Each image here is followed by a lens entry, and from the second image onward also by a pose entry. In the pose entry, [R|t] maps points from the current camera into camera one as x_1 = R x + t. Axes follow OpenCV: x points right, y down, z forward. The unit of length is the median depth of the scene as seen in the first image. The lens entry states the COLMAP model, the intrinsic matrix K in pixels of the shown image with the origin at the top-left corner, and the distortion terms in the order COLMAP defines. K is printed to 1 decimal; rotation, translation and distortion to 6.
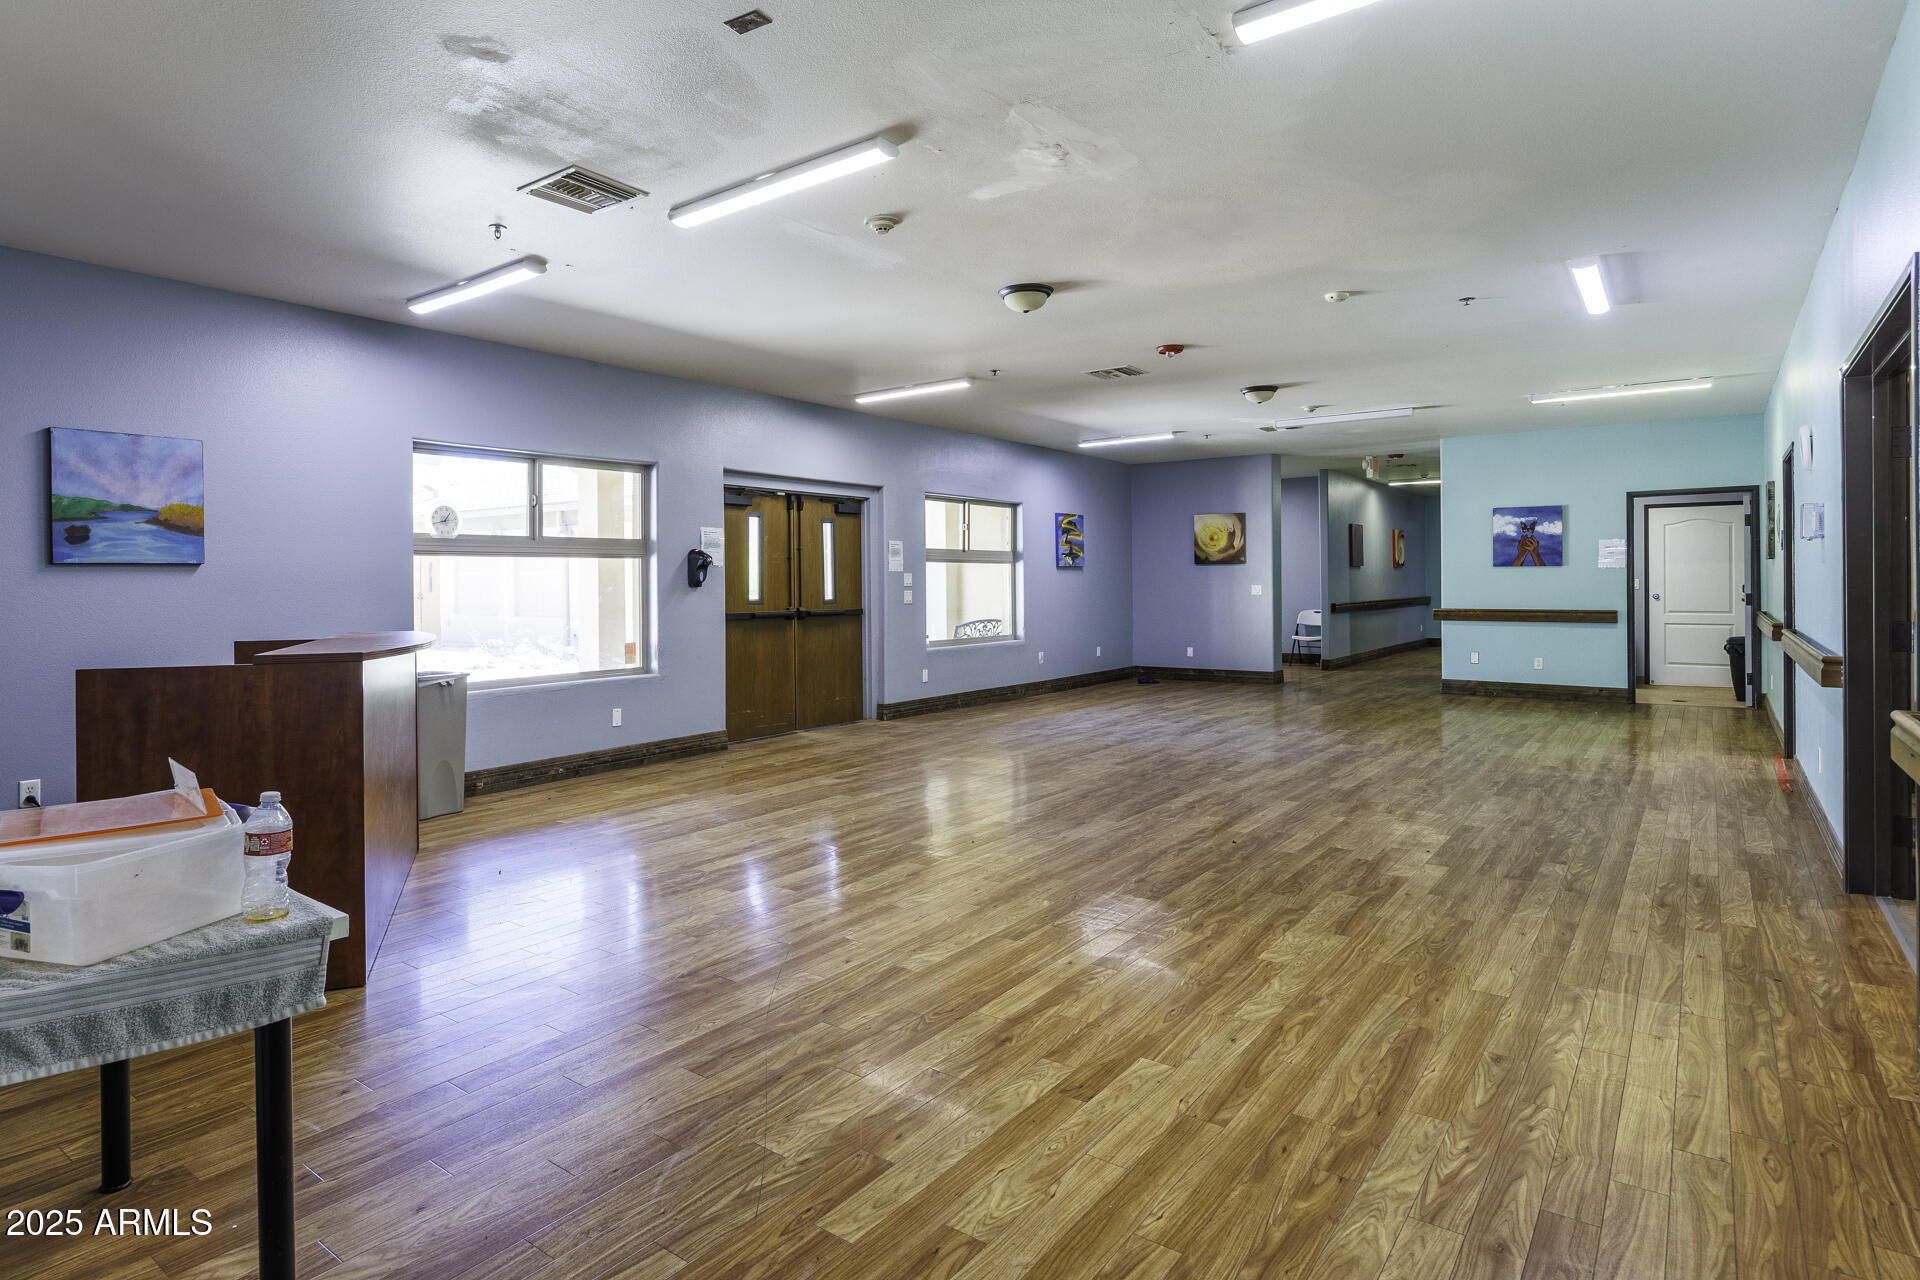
lens RADIAL K [[979.9, 0, 960.4], [0, 979.9, 581.9], [0, 0, 1]] dist [-0.000946, -0.000003]
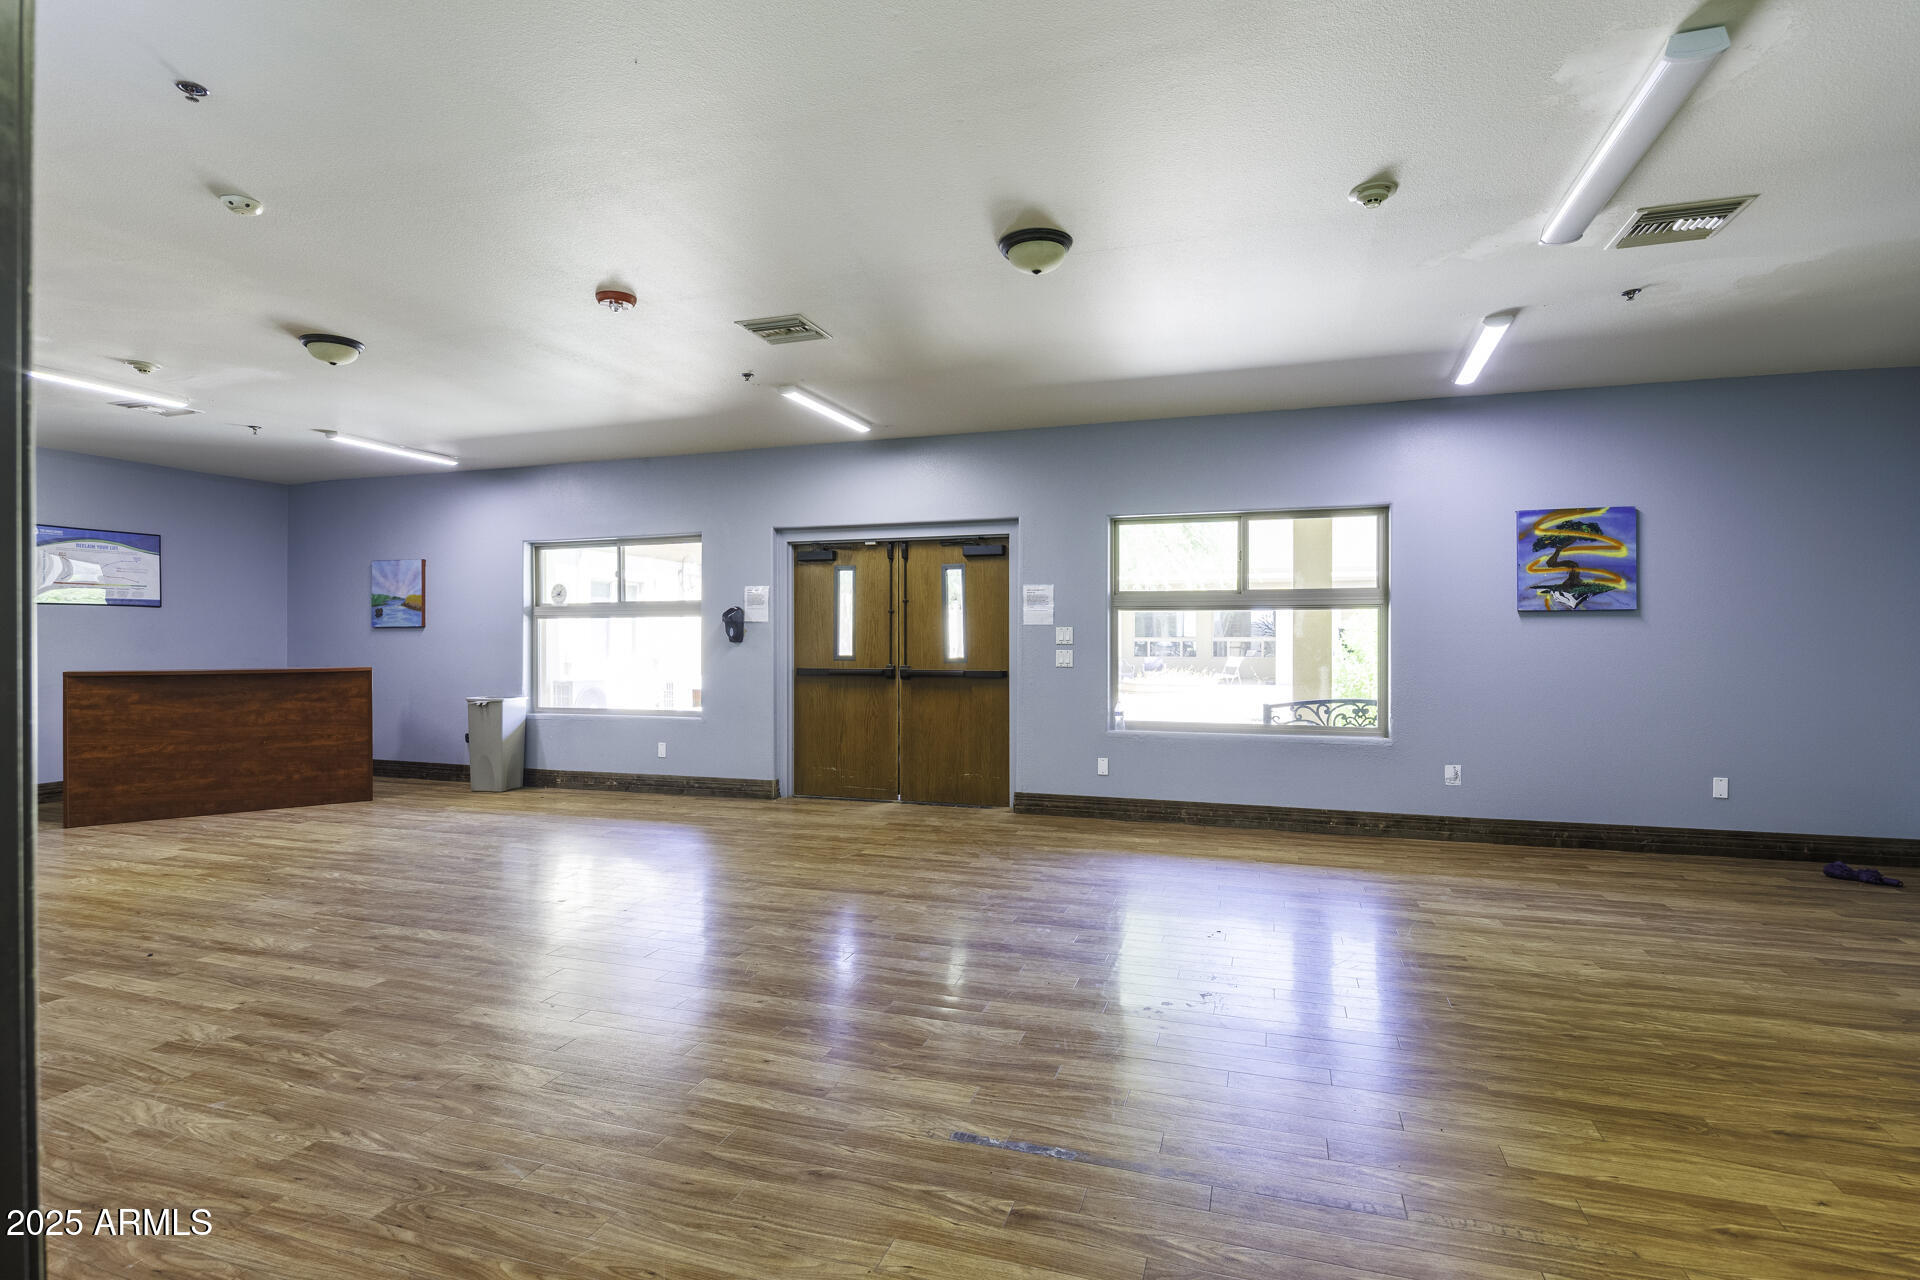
lens RADIAL K [[966.0, 0, 960.0], [0, 966.0, 640.0], [0, 0, 1]] dist [-0.009221, 0.000031]
pose [[0.321174, 0.008437, -0.946983, 0.701837], [-0.001595, 0.999964, 0.008368, -0.005442], [0.947019, -0.001177, 0.321176, 0.765677]]
